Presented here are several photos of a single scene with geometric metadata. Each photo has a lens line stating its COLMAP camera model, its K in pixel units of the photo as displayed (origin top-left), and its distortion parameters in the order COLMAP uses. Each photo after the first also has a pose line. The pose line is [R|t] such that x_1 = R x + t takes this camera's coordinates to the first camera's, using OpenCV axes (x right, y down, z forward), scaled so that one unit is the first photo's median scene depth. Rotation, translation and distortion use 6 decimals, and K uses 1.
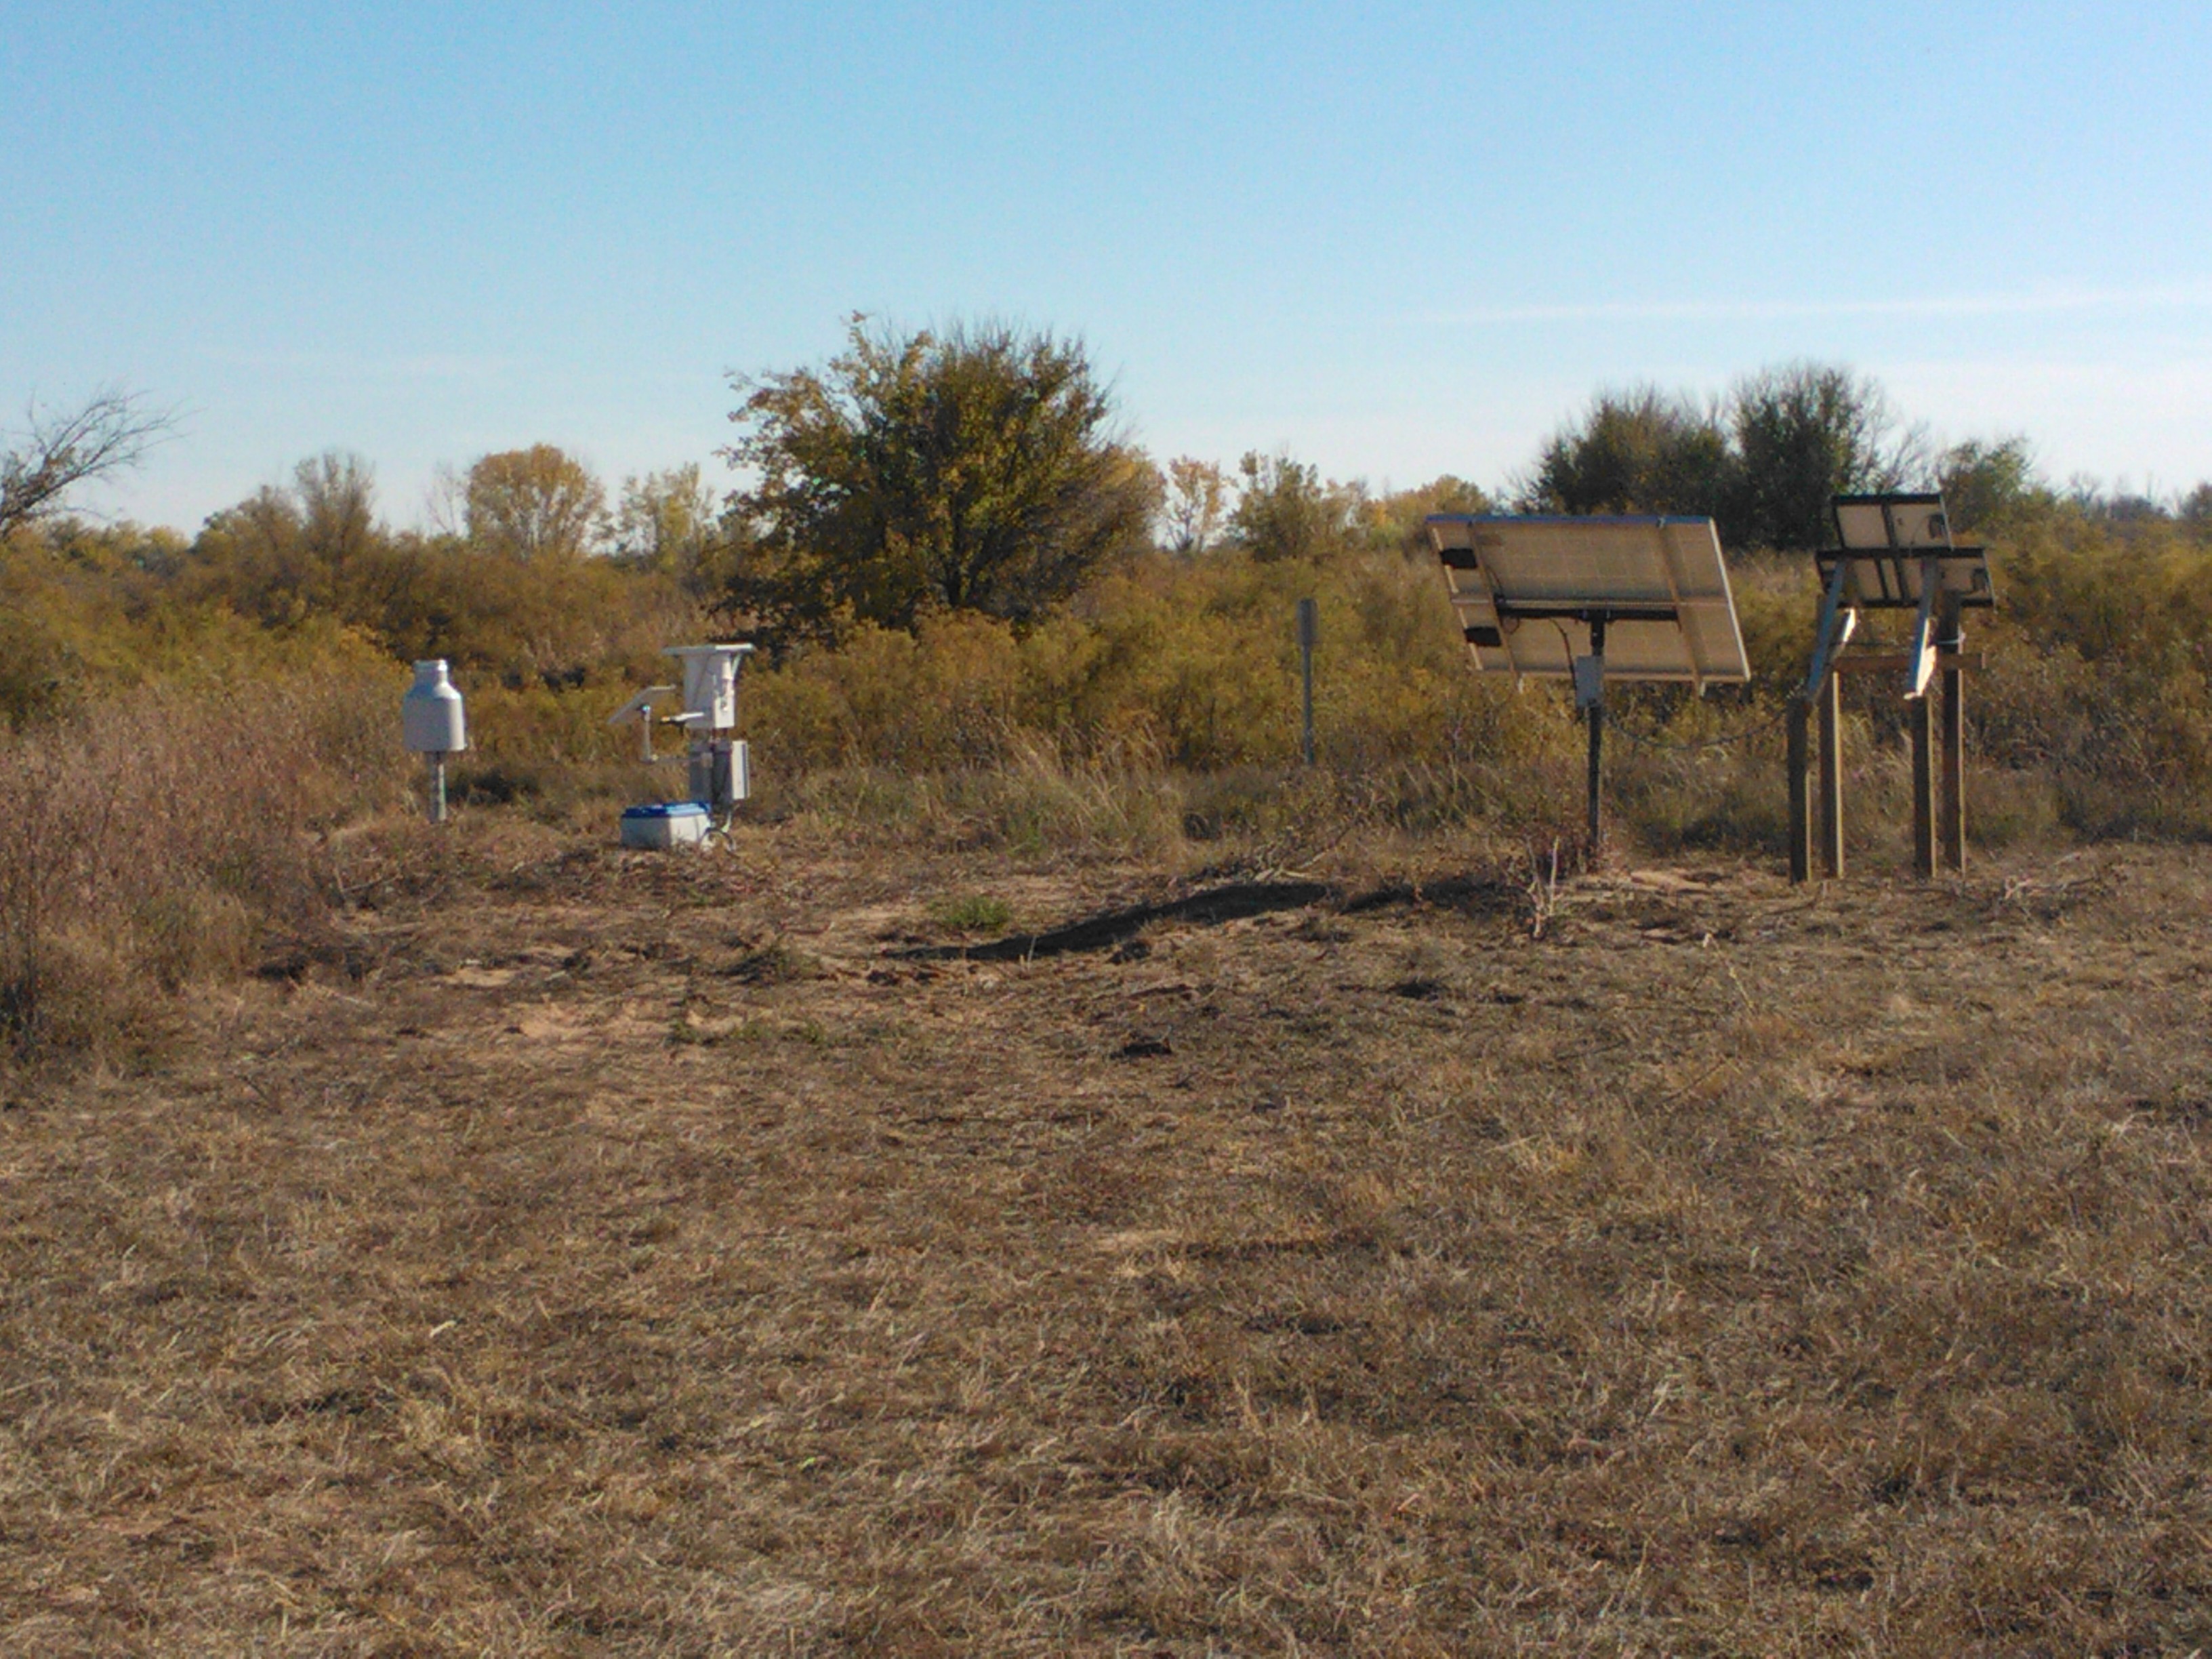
lens RADIAL K [[1858.6, 0, 1109.0], [0, 1858.6, 824.8], [0, 0, 1]] dist [-0.004824, -0.043029]
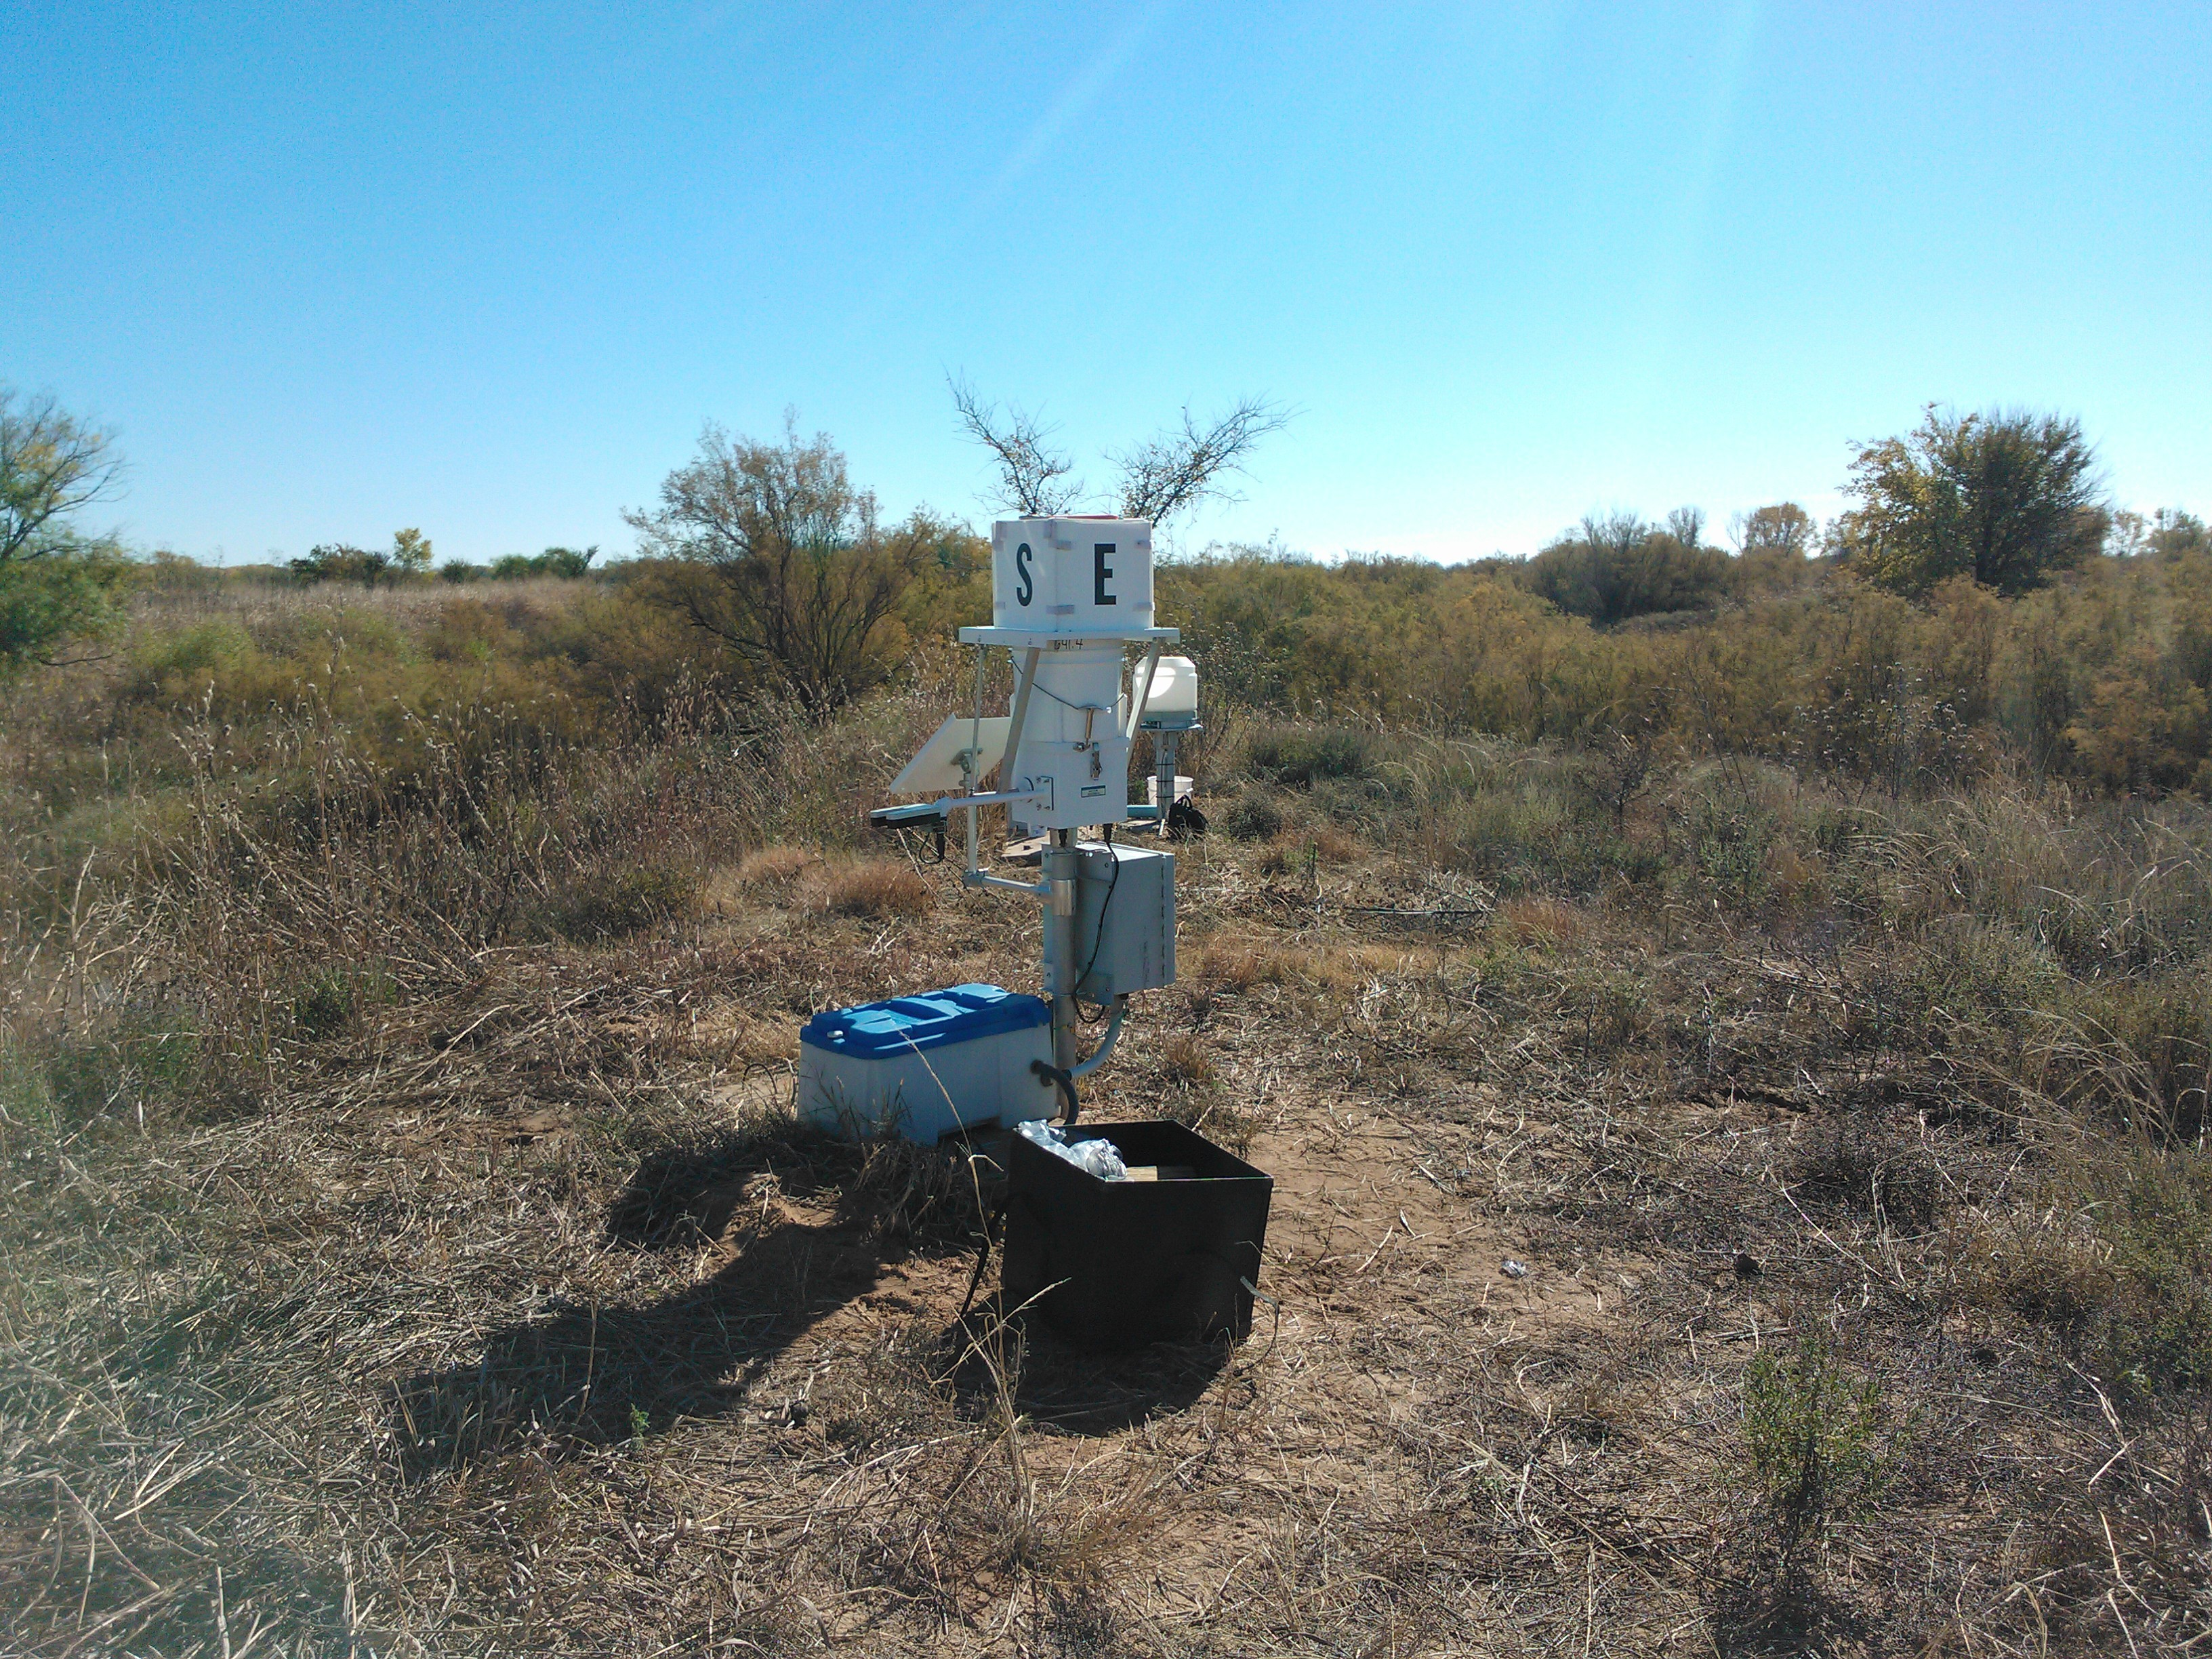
lens RADIAL K [[1858.6, 0, 1113.0], [0, 1858.6, 847.8], [0, 0, 1]] dist [-0.004824, -0.043029]
pose [[0.882600, 0.073250, -0.464384, 0.018588], [-0.057686, 0.997197, 0.047656, 0.091358], [0.466573, -0.015272, 0.884351, -0.860943]]
